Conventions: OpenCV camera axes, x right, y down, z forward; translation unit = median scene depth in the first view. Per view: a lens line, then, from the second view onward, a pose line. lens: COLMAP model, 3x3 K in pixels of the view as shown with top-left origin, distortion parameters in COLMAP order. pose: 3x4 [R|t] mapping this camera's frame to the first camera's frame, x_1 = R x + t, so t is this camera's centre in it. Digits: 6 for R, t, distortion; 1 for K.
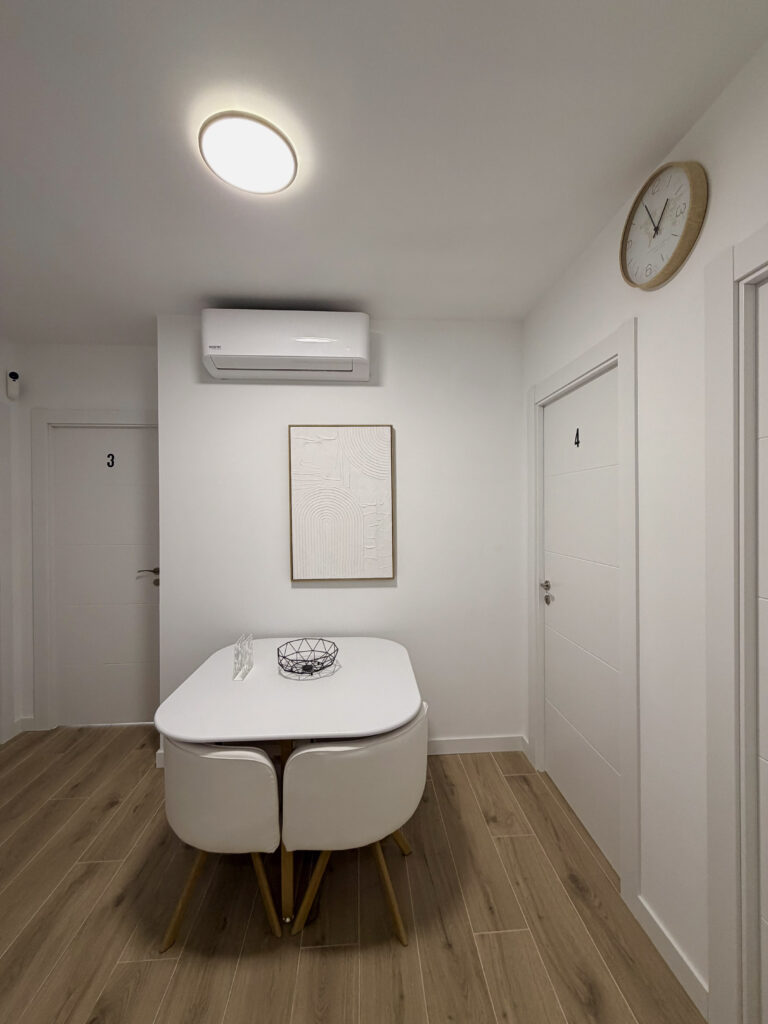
lens RADIAL K [[405.4, 0, 384.1], [0, 405.4, 509.6], [0, 0, 1]] dist [-0.002903, 0.000524]
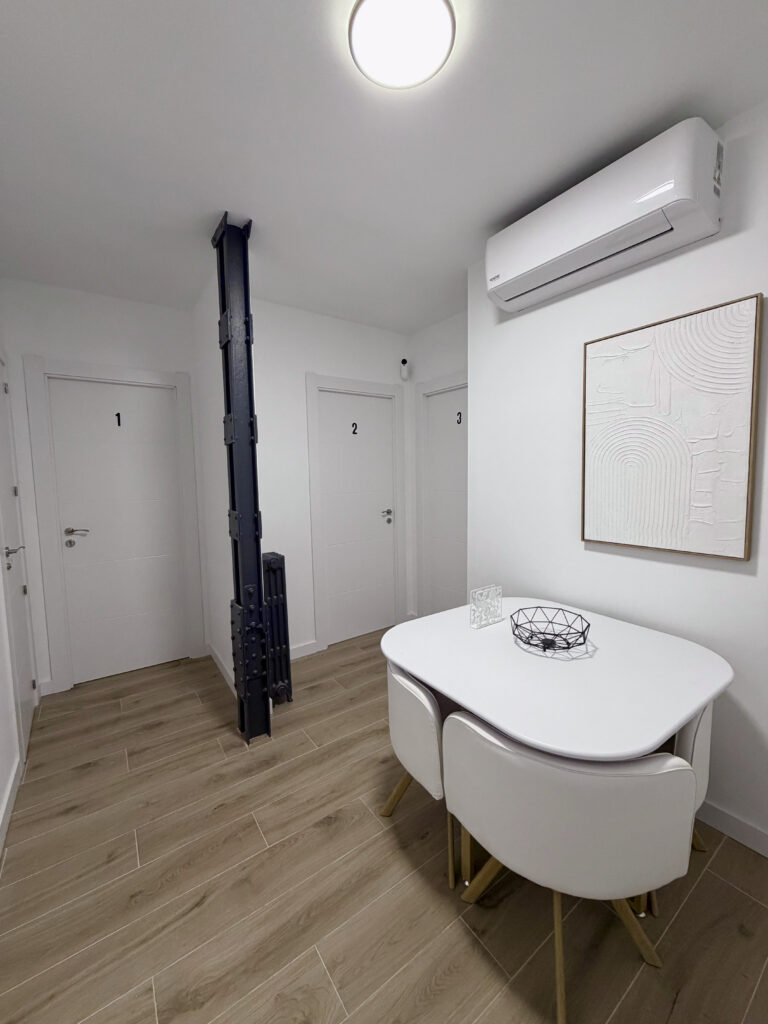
lens RADIAL K [[407.9, 0, 384.4], [0, 407.9, 509.9], [0, 0, 1]] dist [-0.000766, 0.000192]
pose [[0.523317, 0.071238, -0.849155, 0.311561], [0.012107, 0.995777, 0.091000, 0.043722], [0.852052, -0.057902, 0.520245, 0.298030]]
